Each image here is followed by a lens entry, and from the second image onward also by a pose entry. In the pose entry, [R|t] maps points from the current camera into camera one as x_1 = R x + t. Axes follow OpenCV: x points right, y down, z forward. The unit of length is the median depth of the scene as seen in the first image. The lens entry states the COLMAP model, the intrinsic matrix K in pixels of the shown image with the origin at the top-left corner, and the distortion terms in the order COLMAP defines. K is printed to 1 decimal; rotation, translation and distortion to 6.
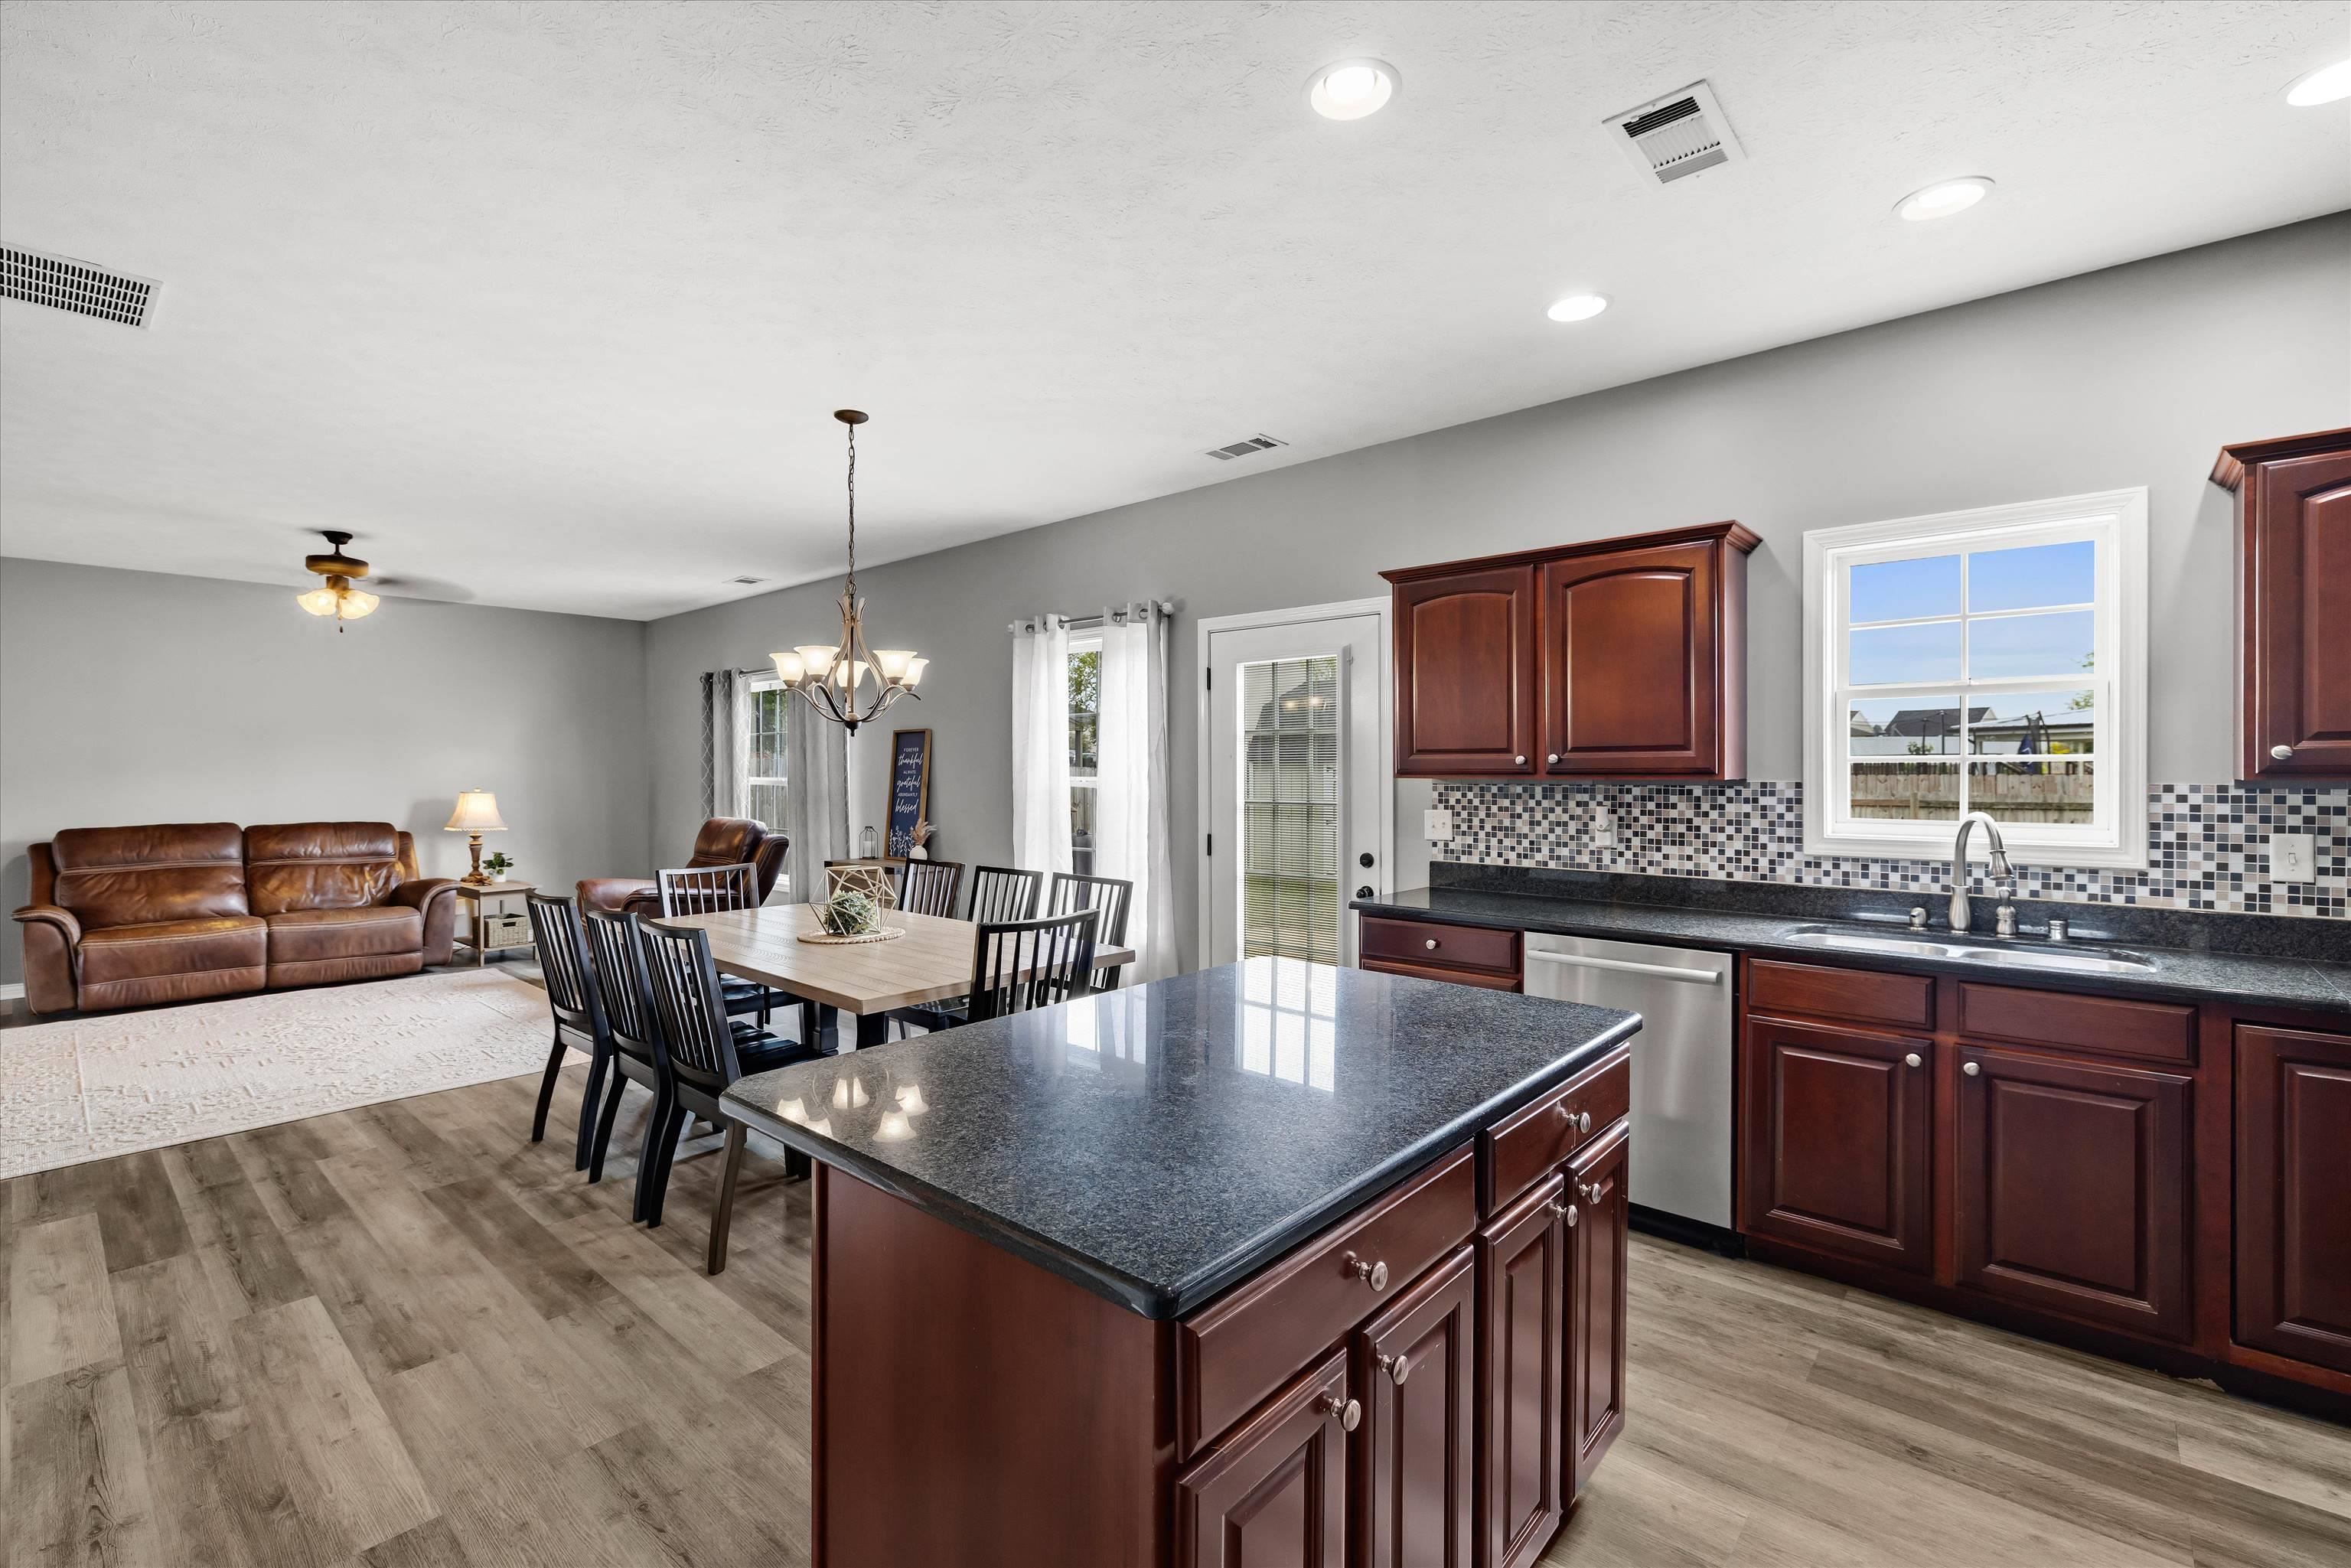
lens RADIAL K [[1027.9, 0, 1162.4], [0, 1027.9, 775.1], [0, 0, 1]] dist [-0.003068, 0.001889]
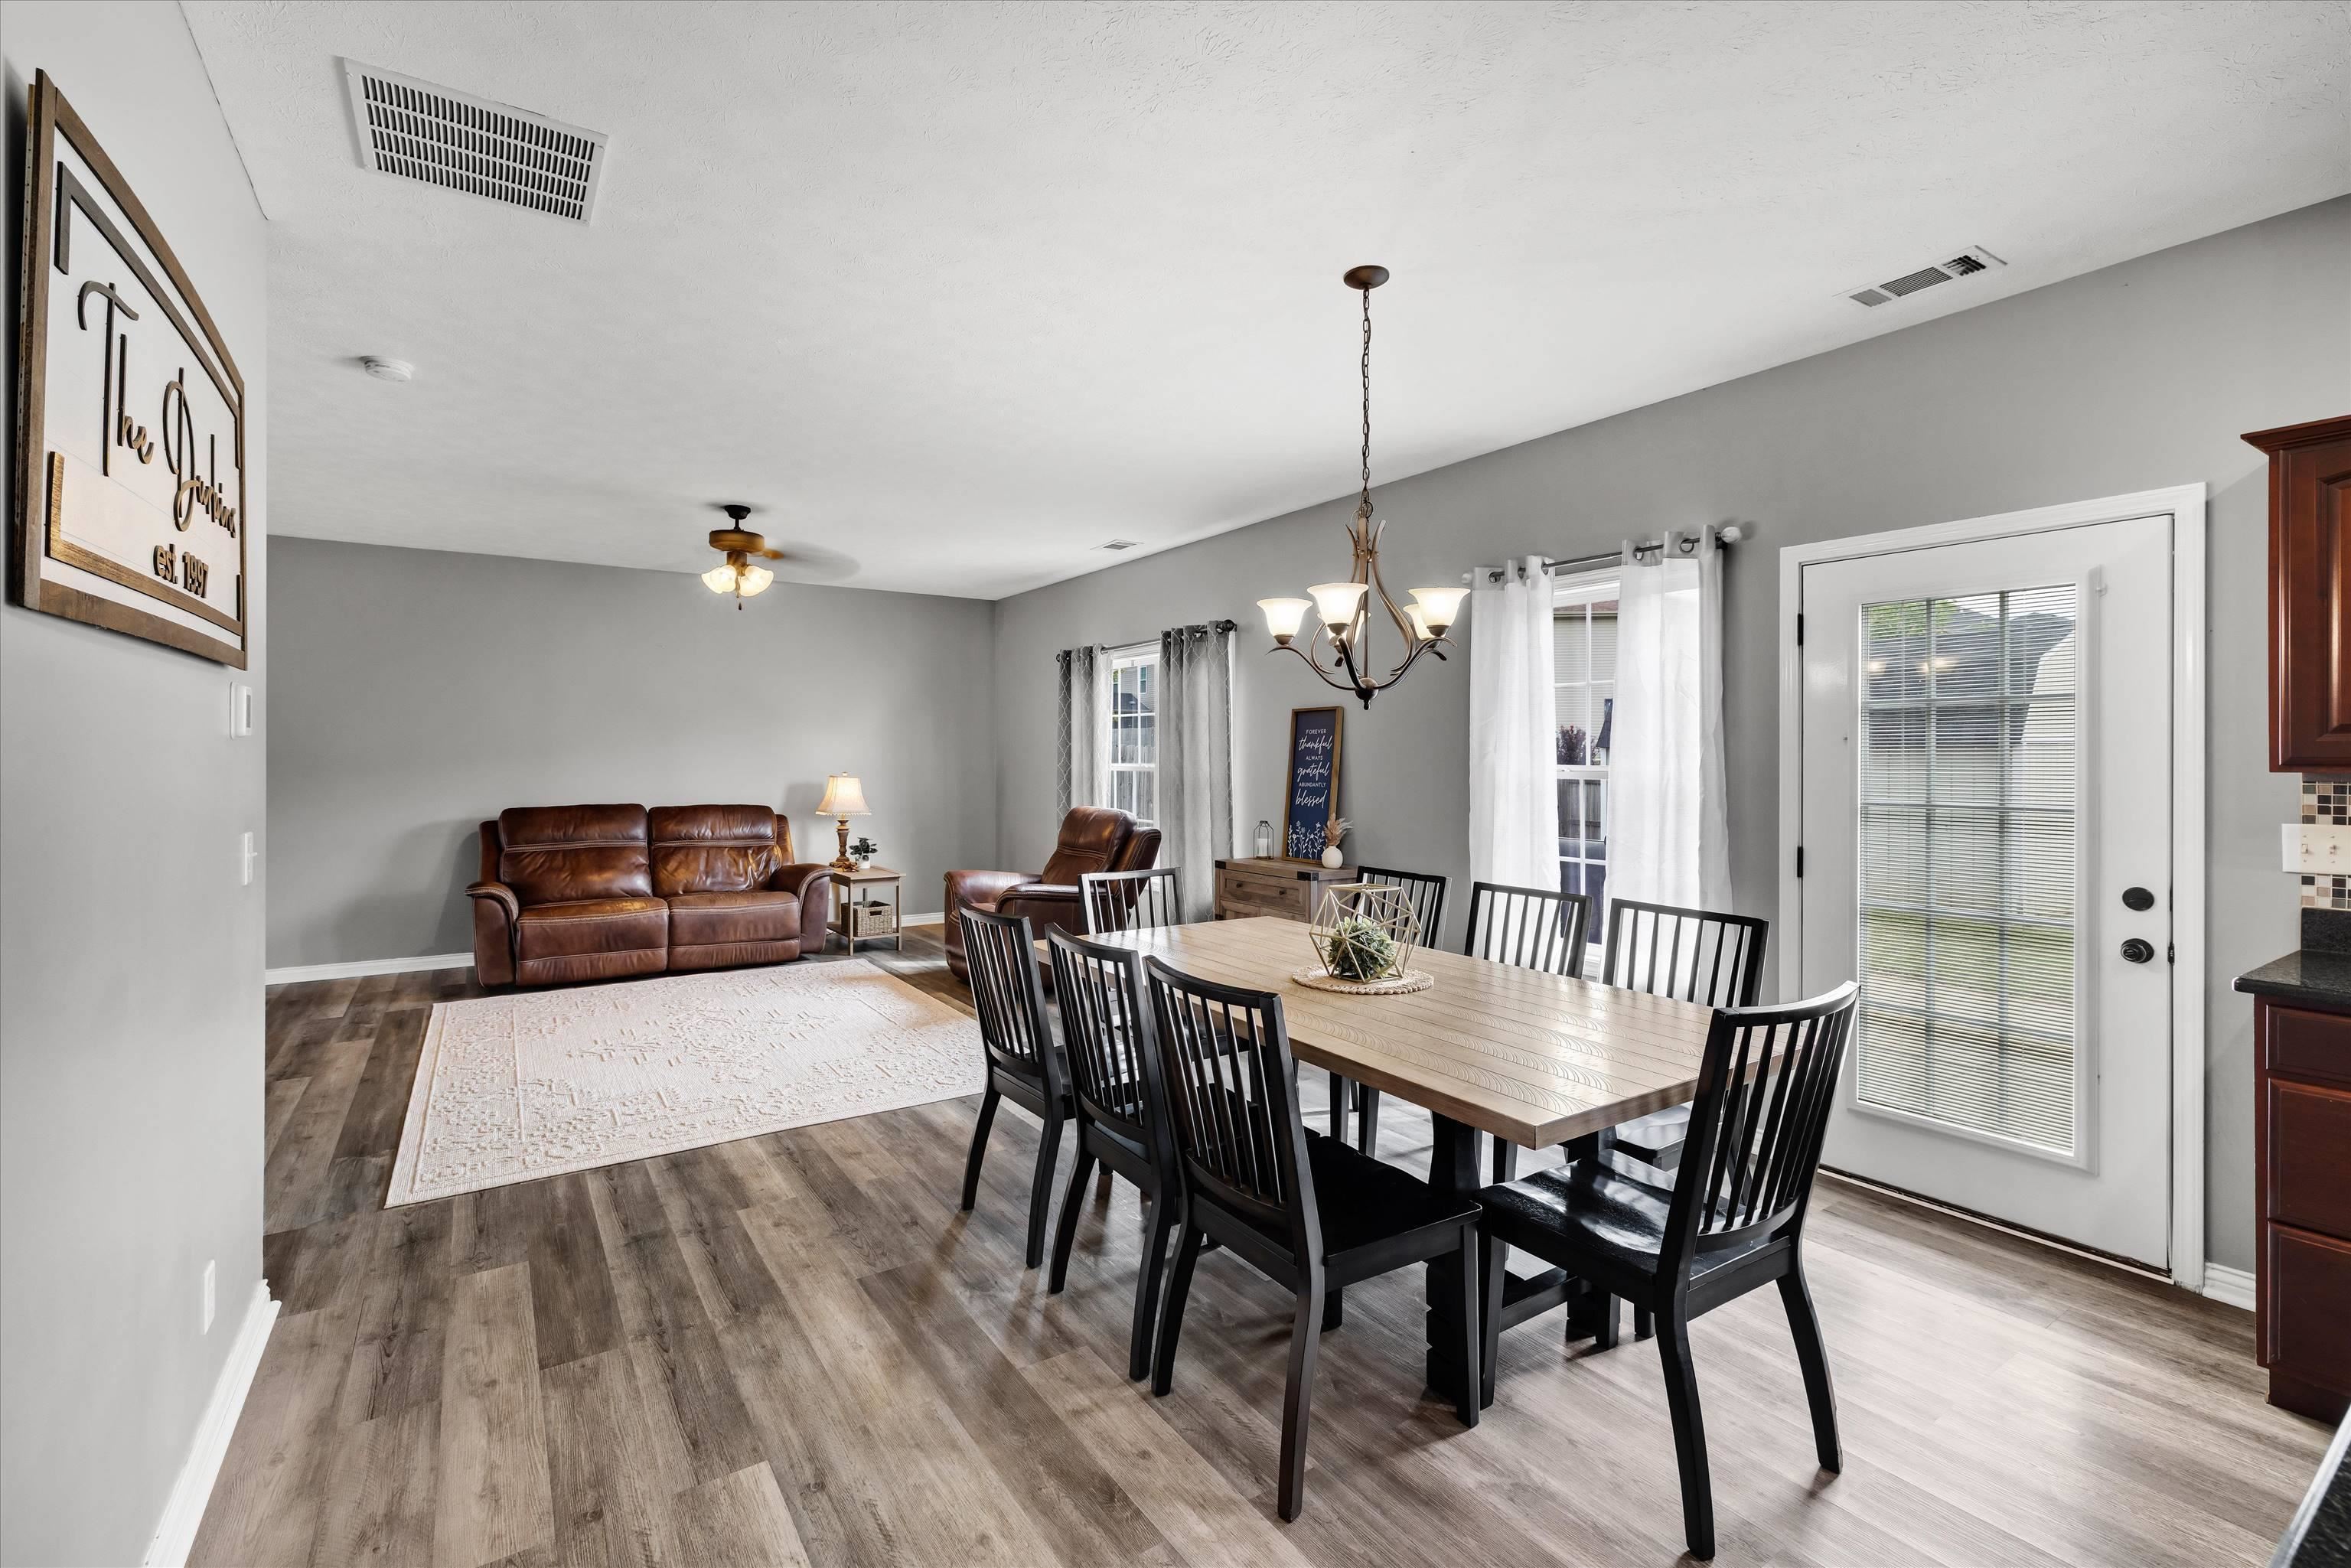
lens RADIAL K [[1027.9, 0, 1158.6], [0, 1027.9, 752.8], [0, 0, 1]] dist [-0.003068, 0.001889]
pose [[0.967366, 0.003626, -0.253357, -0.248289], [-0.005627, 0.999958, -0.007176, -0.000689], [0.253321, 0.008368, 0.967346, 0.238236]]
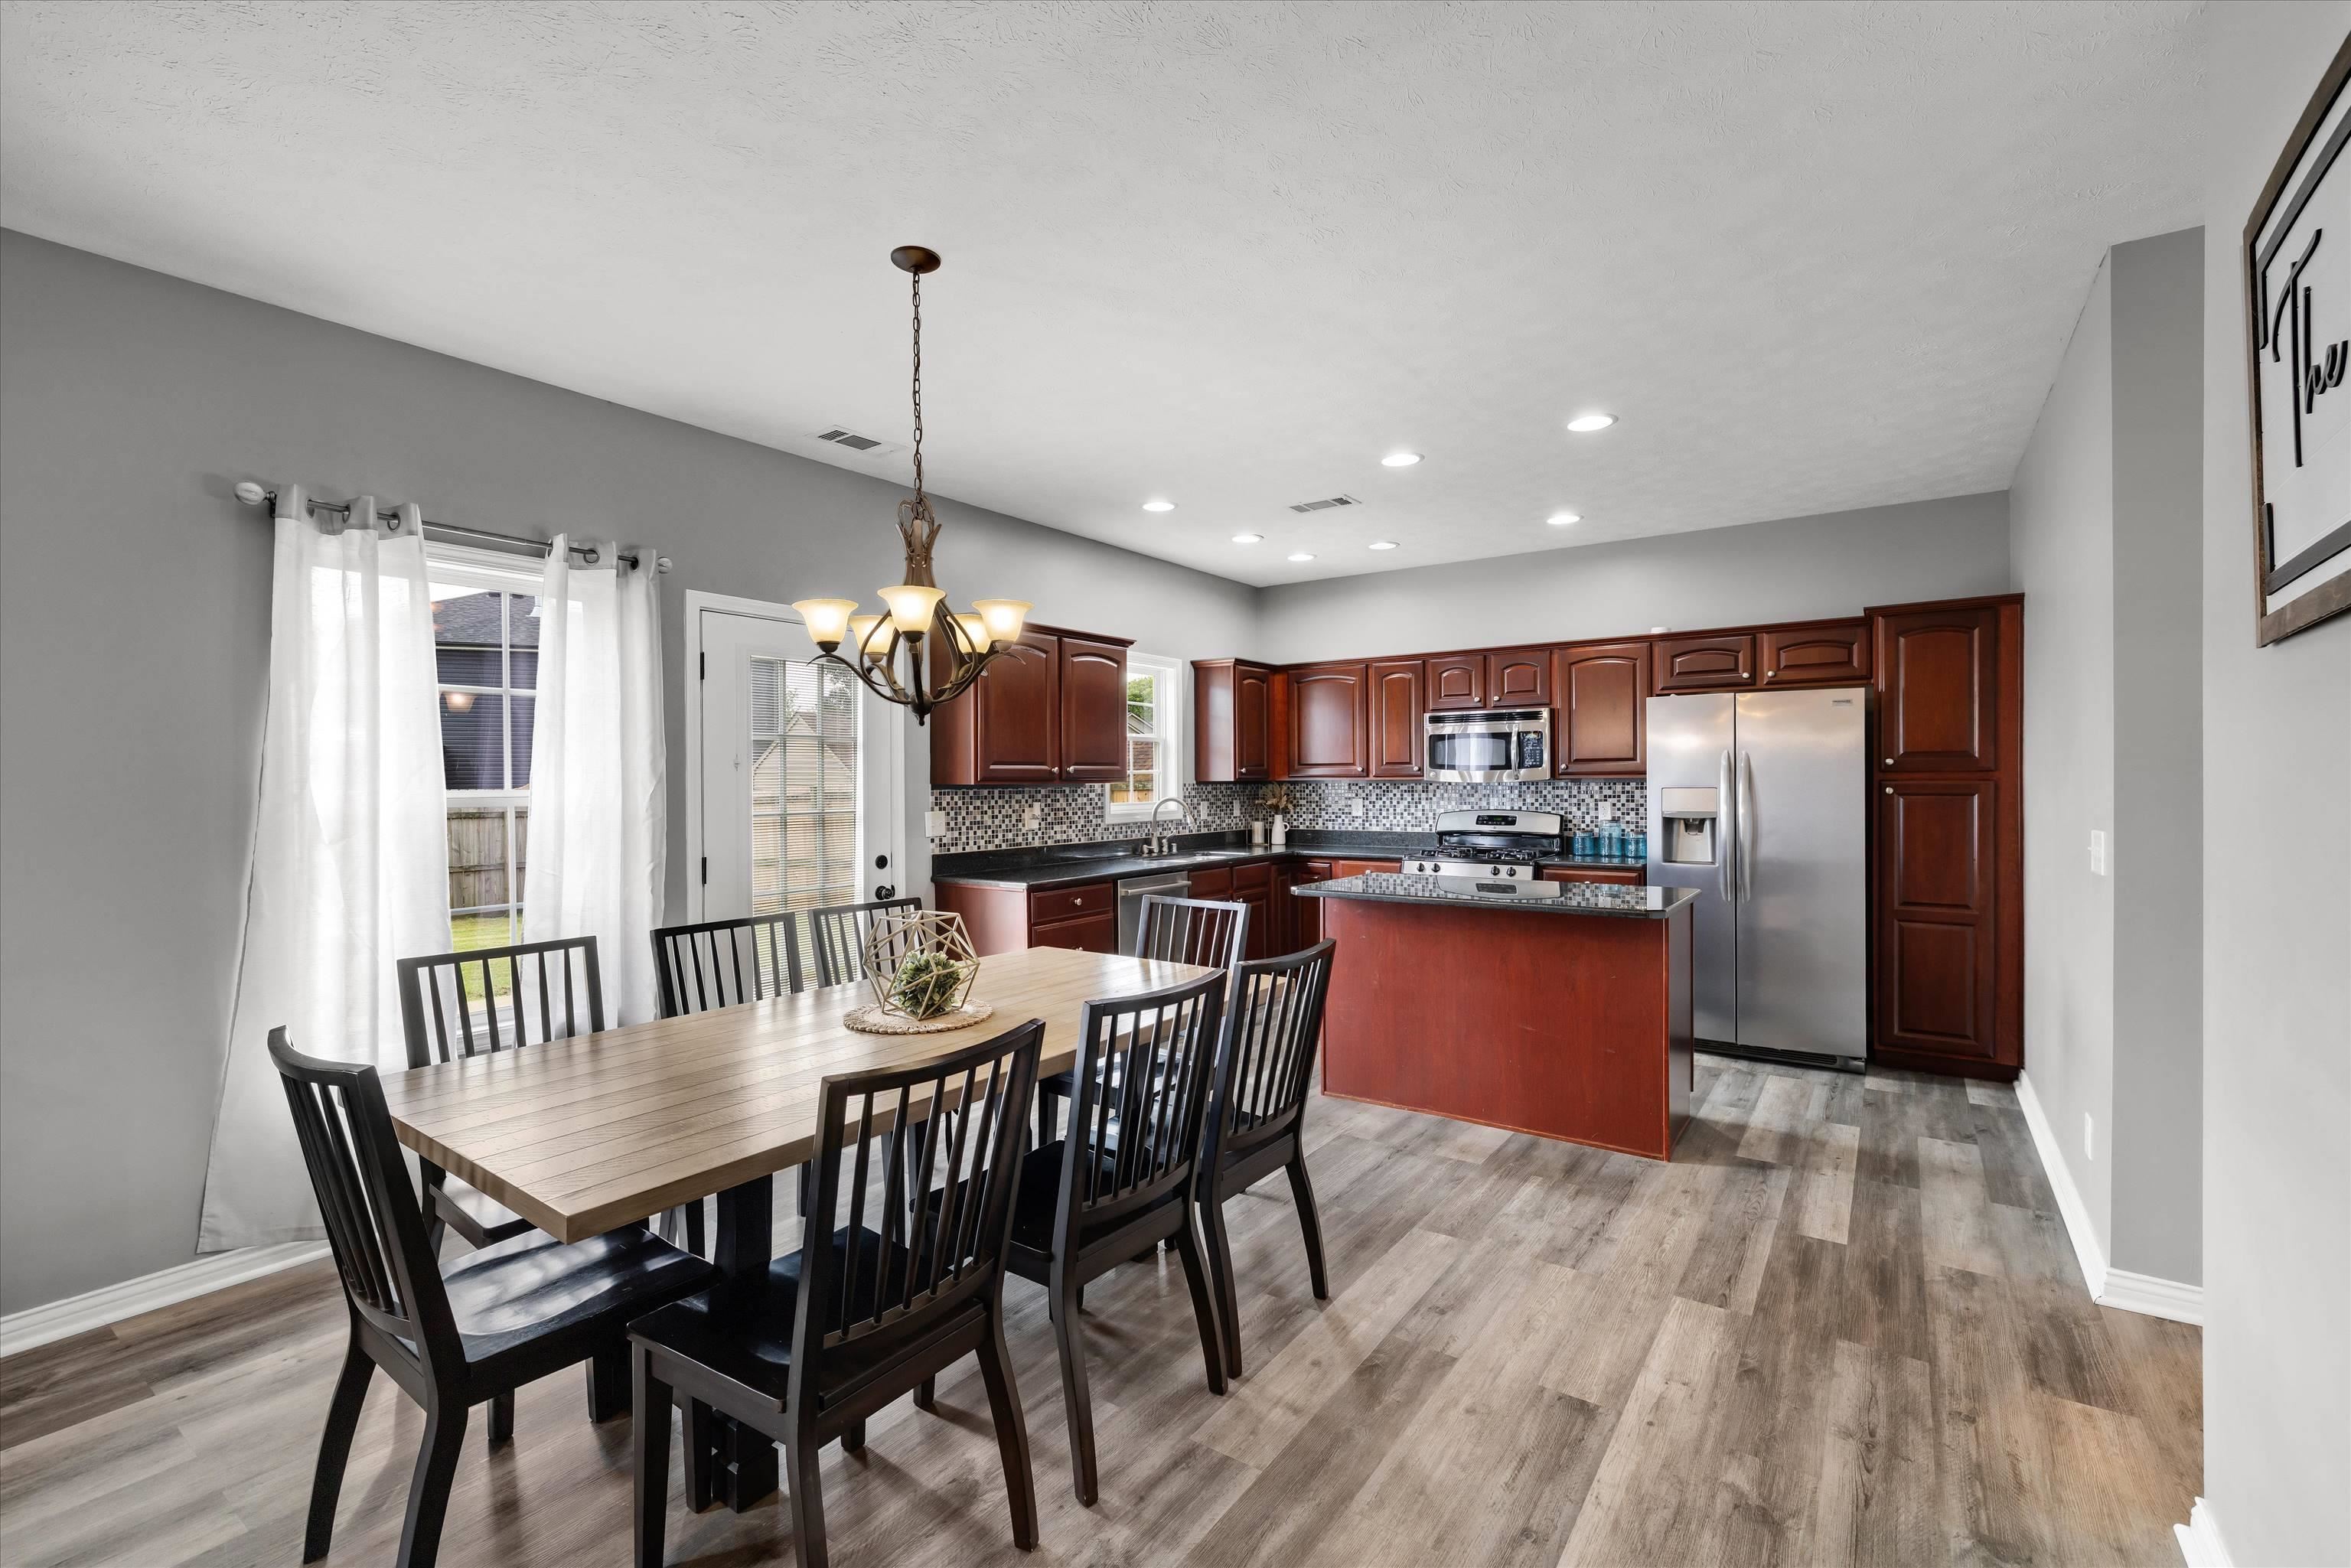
lens RADIAL K [[1027.9, 0, 1165.0], [0, 1027.9, 788.8], [0, 0, 1]] dist [-0.003068, 0.001889]
pose [[-0.109449, -0.006017, 0.993974, -0.966446], [0.012813, 0.999890, 0.007464, 0.002008], [-0.993910, 0.013553, -0.109360, 0.879231]]
